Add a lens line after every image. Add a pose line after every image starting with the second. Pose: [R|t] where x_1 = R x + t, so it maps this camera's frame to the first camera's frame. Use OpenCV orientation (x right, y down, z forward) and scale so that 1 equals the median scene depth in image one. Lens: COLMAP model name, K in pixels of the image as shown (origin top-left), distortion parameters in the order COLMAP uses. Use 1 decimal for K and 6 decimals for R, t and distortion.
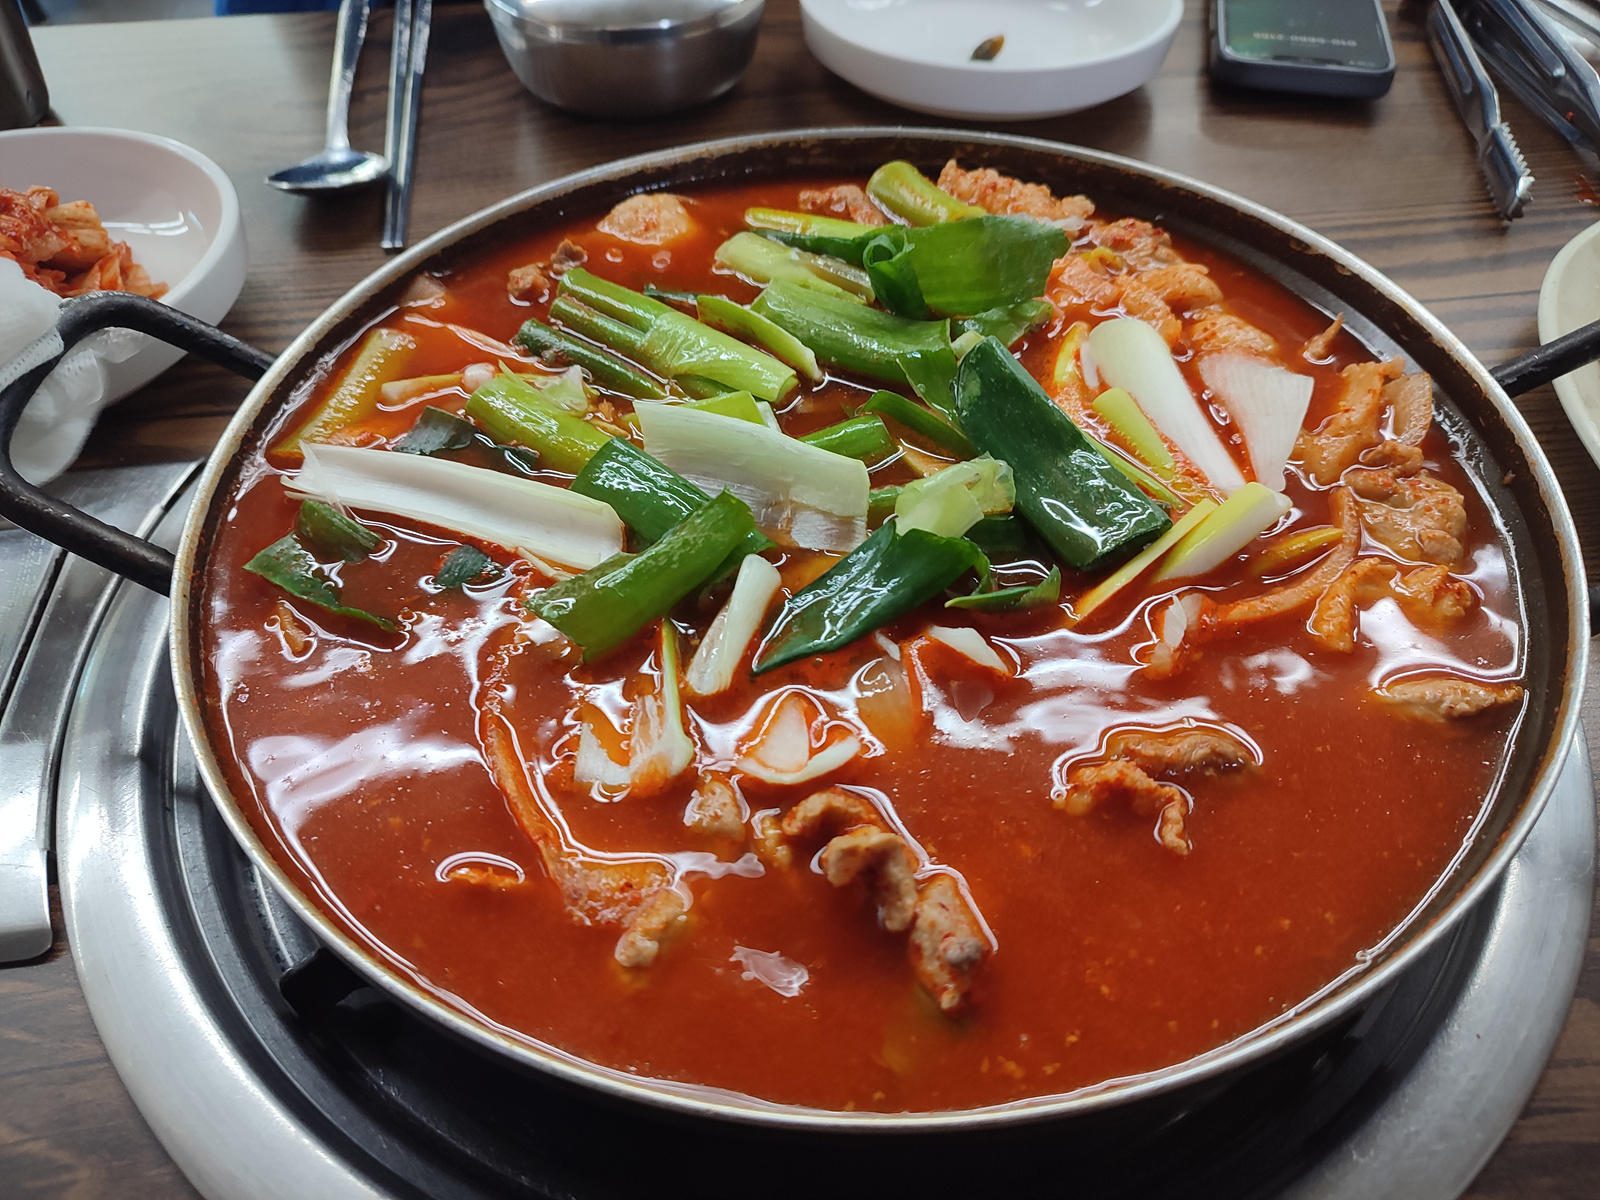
lens RADIAL K [[1166.4, 0, 800.0], [0, 1166.4, 600.0], [0, 0, 1]] dist [-0.033879, -0.003691]
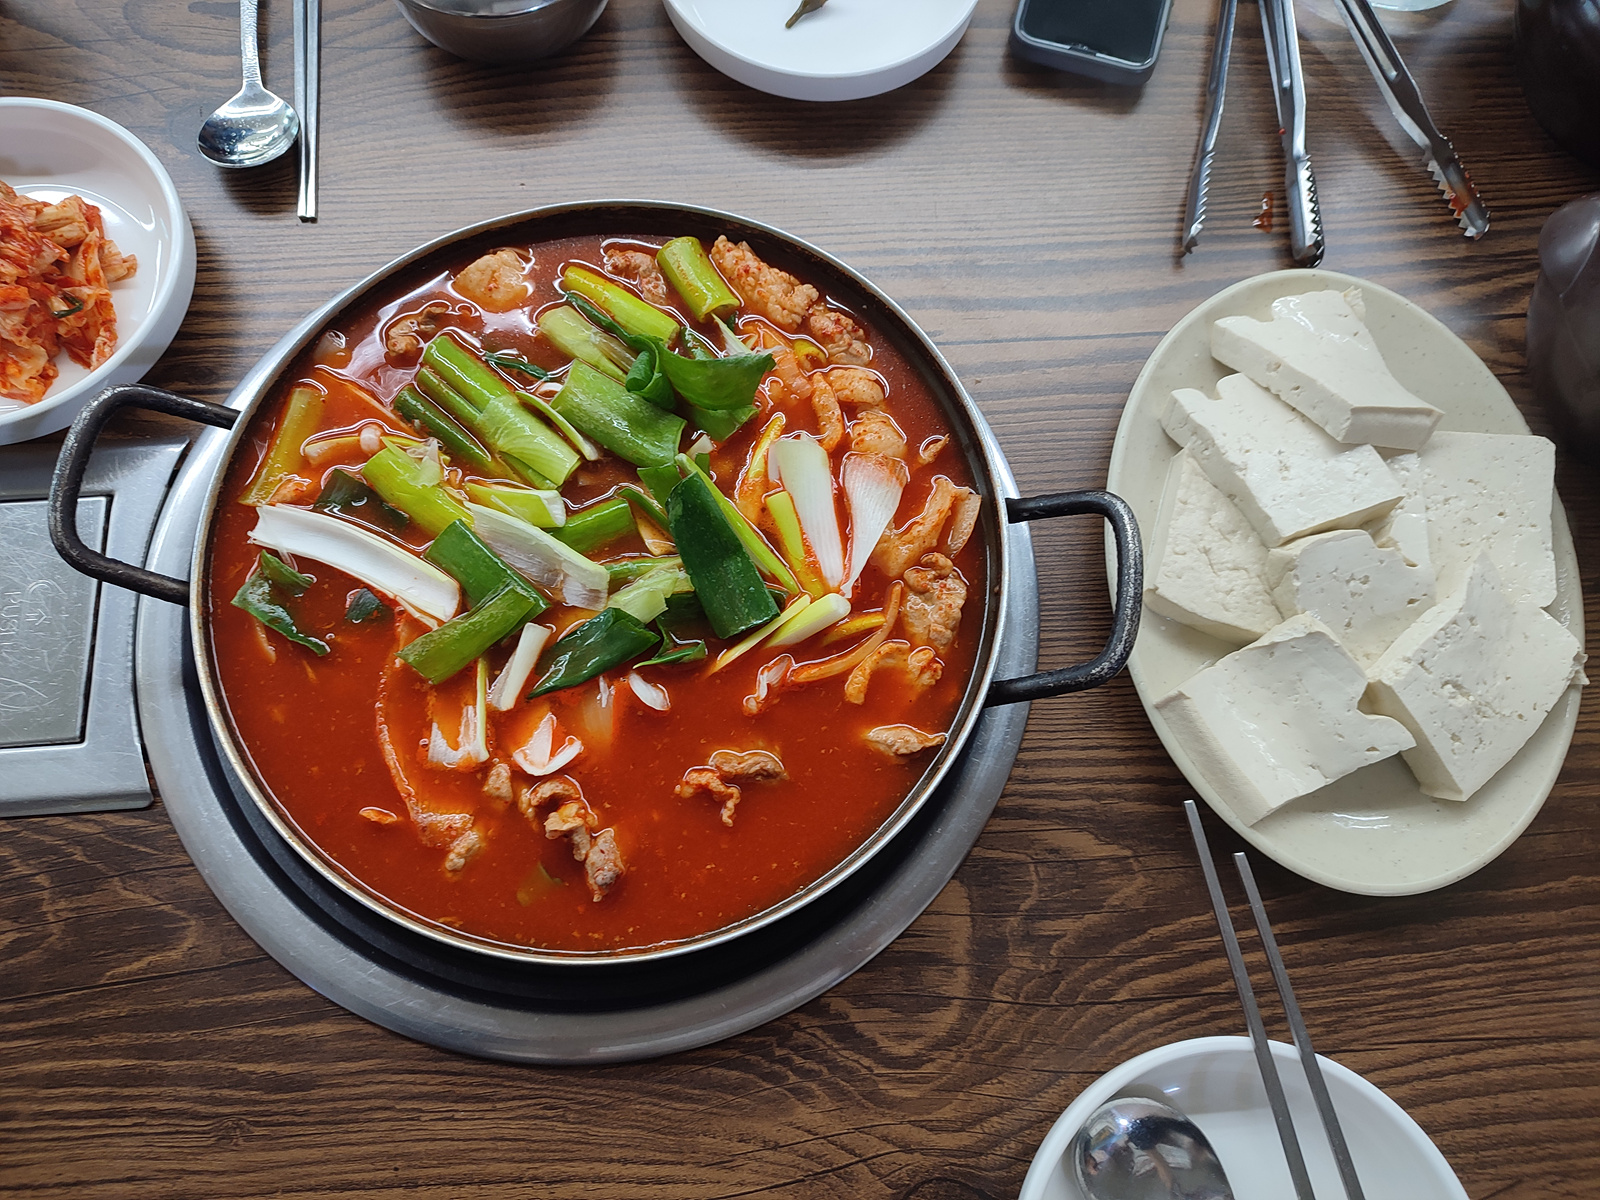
lens RADIAL K [[1166.4, 0, 800.0], [0, 1166.4, 600.0], [0, 0, 1]] dist [-0.033879, -0.003691]
pose [[0.997140, 0.063280, 0.041318, 0.294222], [-0.074399, 0.917987, 0.389571, -0.803255], [-0.013277, -0.391530, 0.920069, -0.605512]]
